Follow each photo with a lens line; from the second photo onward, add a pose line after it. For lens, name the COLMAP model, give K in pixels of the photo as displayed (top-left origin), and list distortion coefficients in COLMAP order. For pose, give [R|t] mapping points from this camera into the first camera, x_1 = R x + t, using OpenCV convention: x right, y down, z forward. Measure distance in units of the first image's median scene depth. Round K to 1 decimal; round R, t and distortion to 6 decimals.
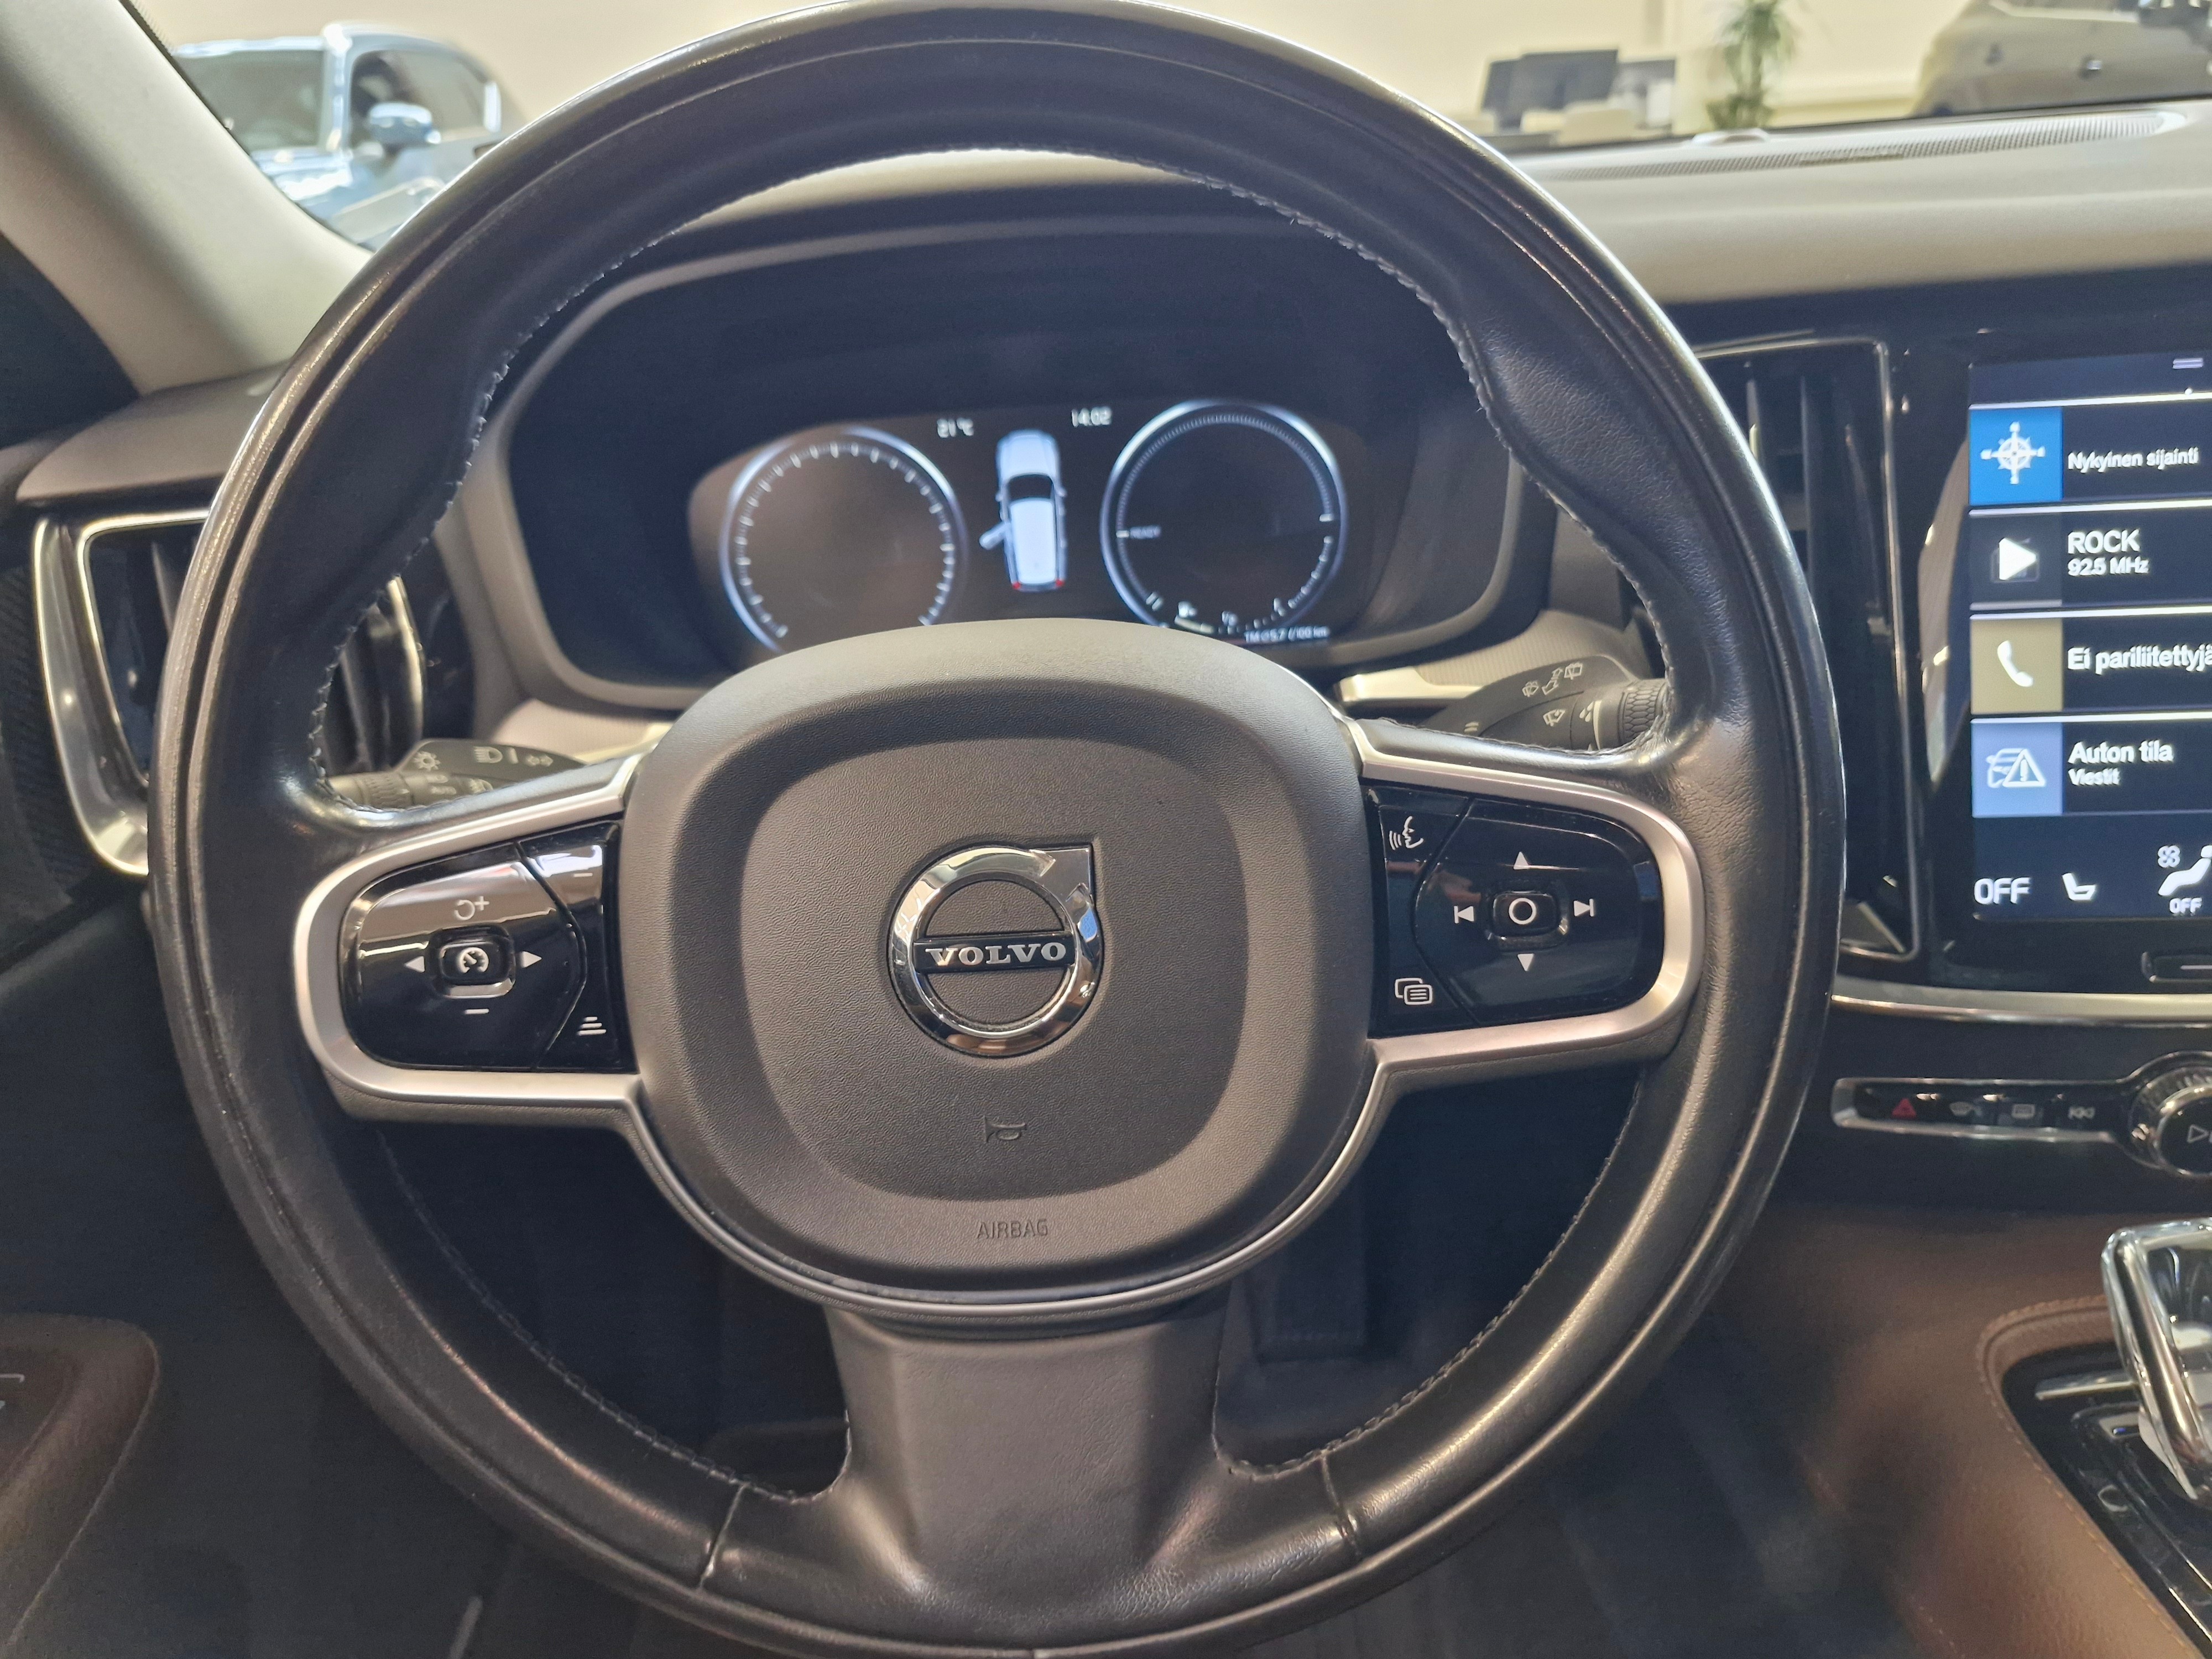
lens RADIAL K [[1586.6, 0, 1143.1], [0, 1586.6, 837.1], [0, 0, 1]] dist [0.099044, -0.130347]
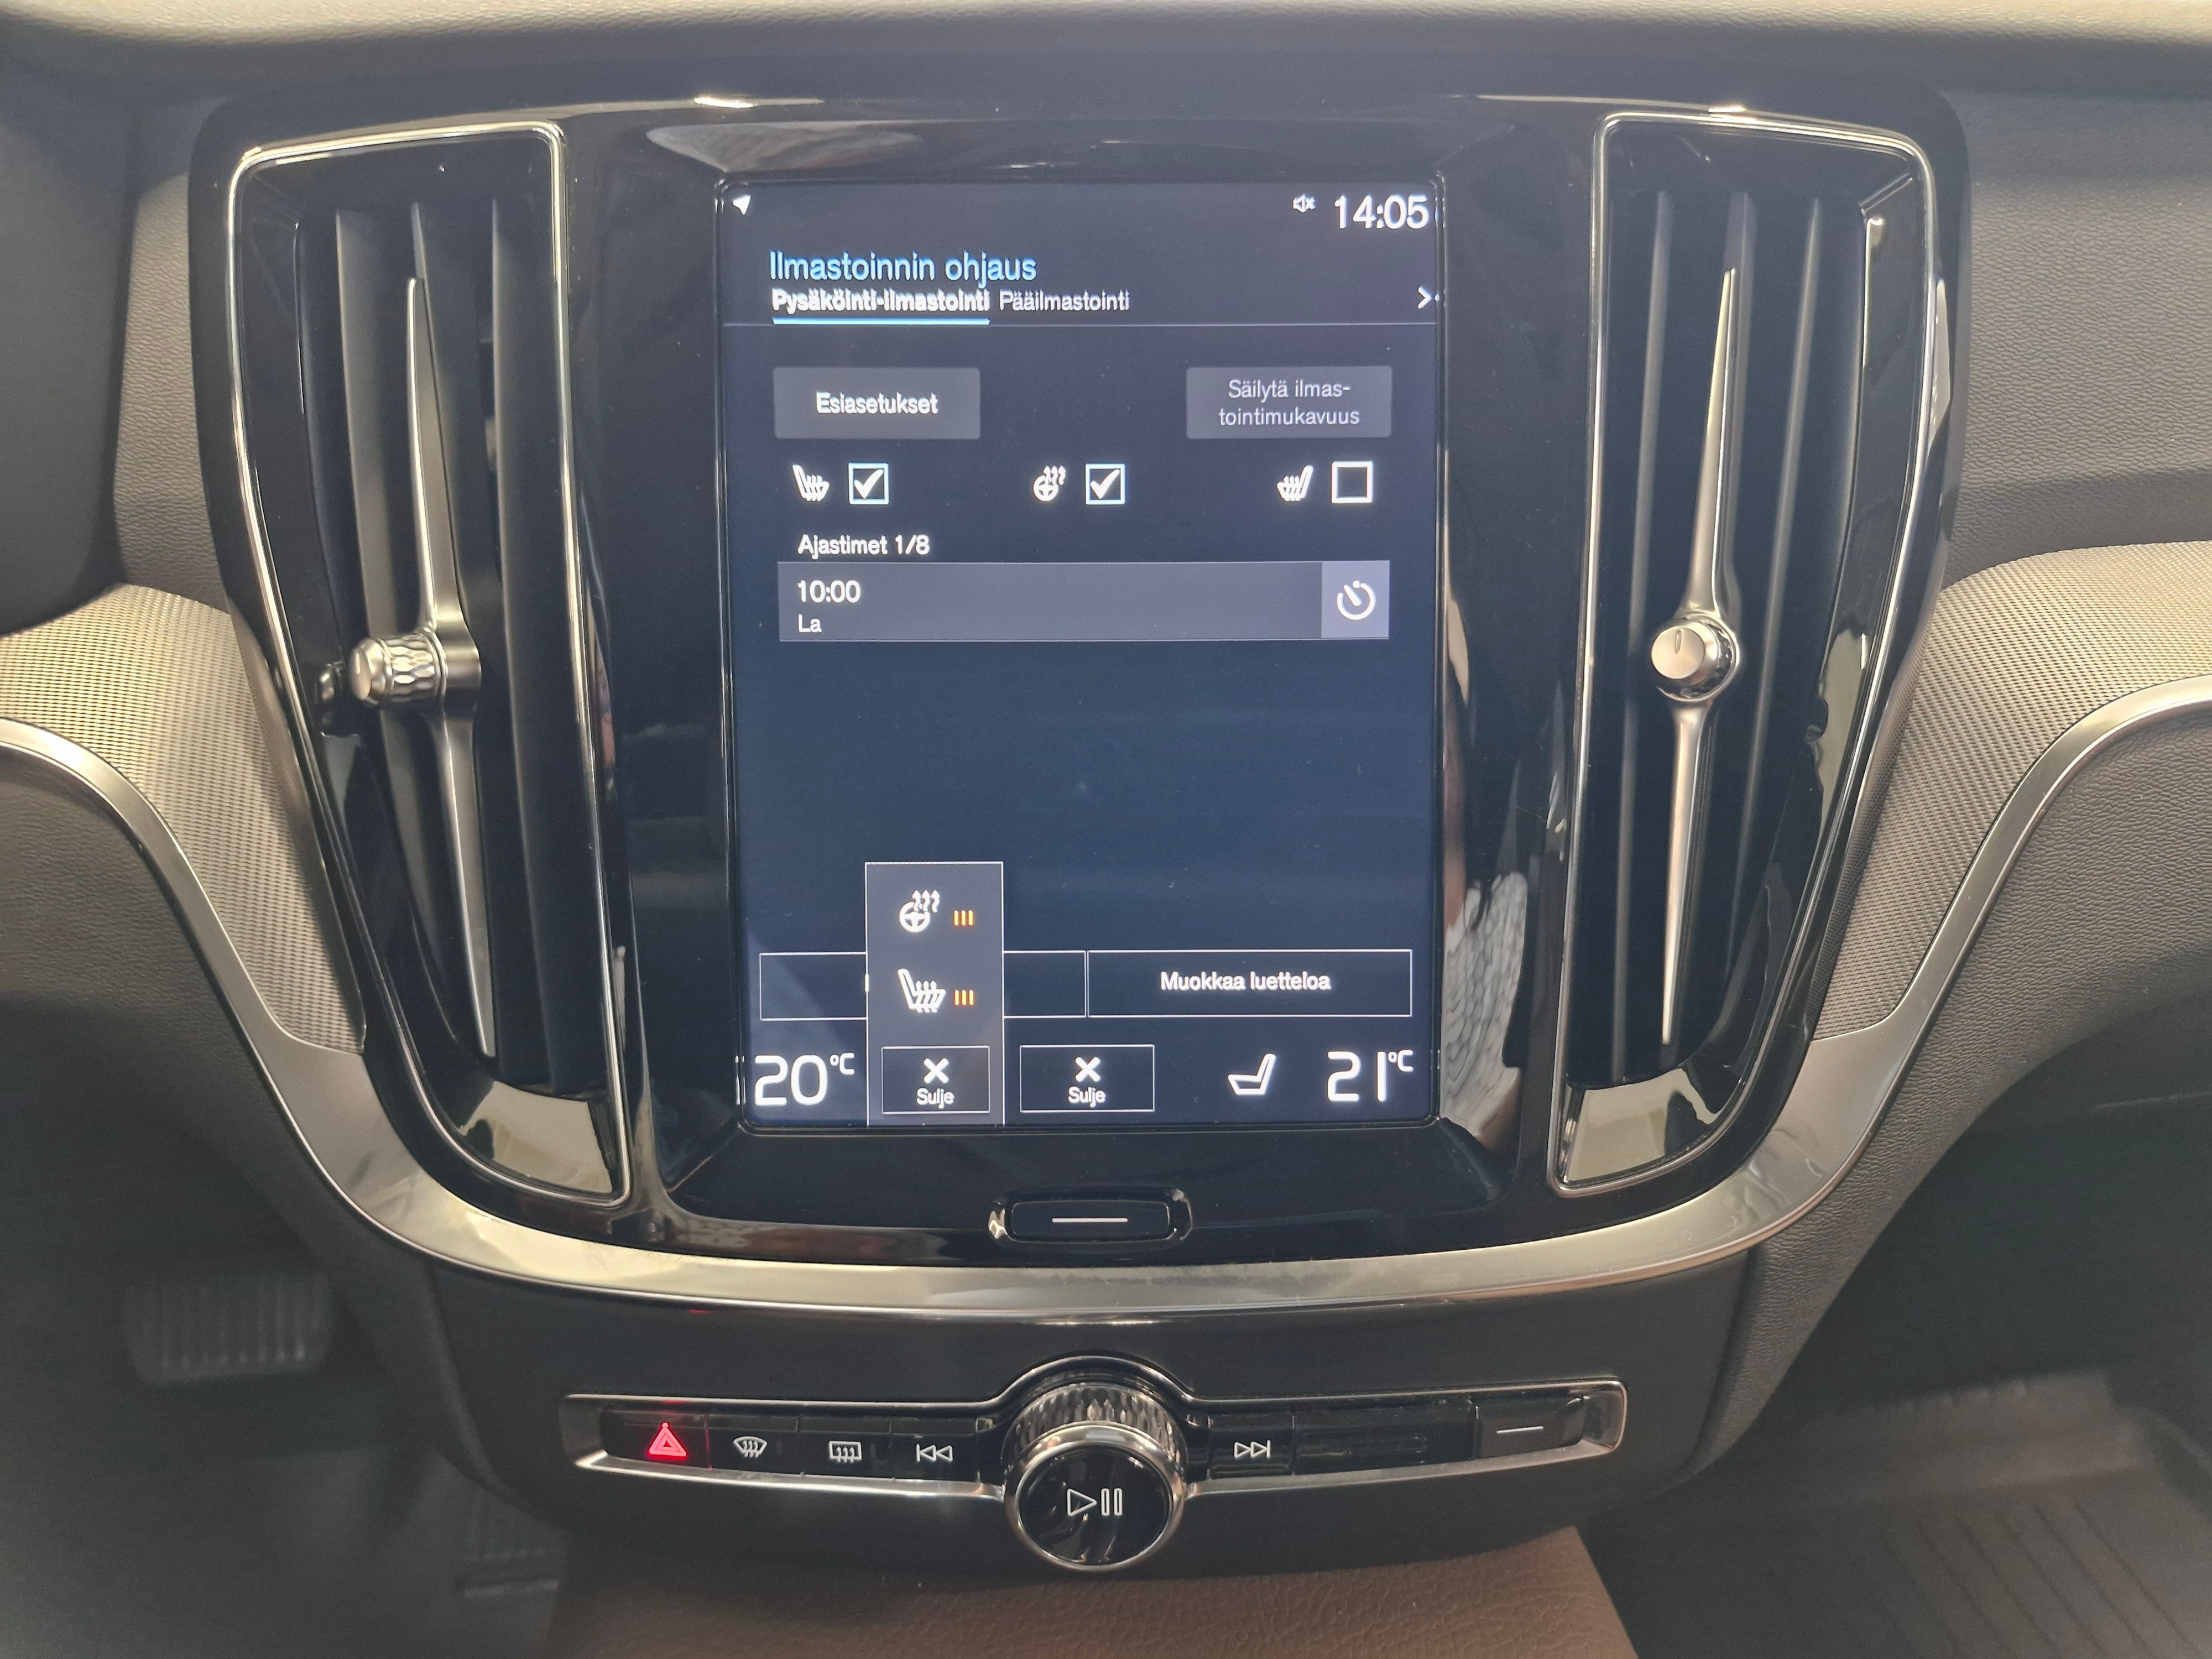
lens RADIAL K [[1613.9, 0, 1103.0], [0, 1613.9, 837.6], [0, 0, 1]] dist [0.077104, -0.120760]
pose [[0.992225, 0.022147, 0.122468, 0.578737], [-0.020855, 0.999713, -0.011817, -0.053154], [-0.122695, 0.009171, 0.992402, 0.400821]]
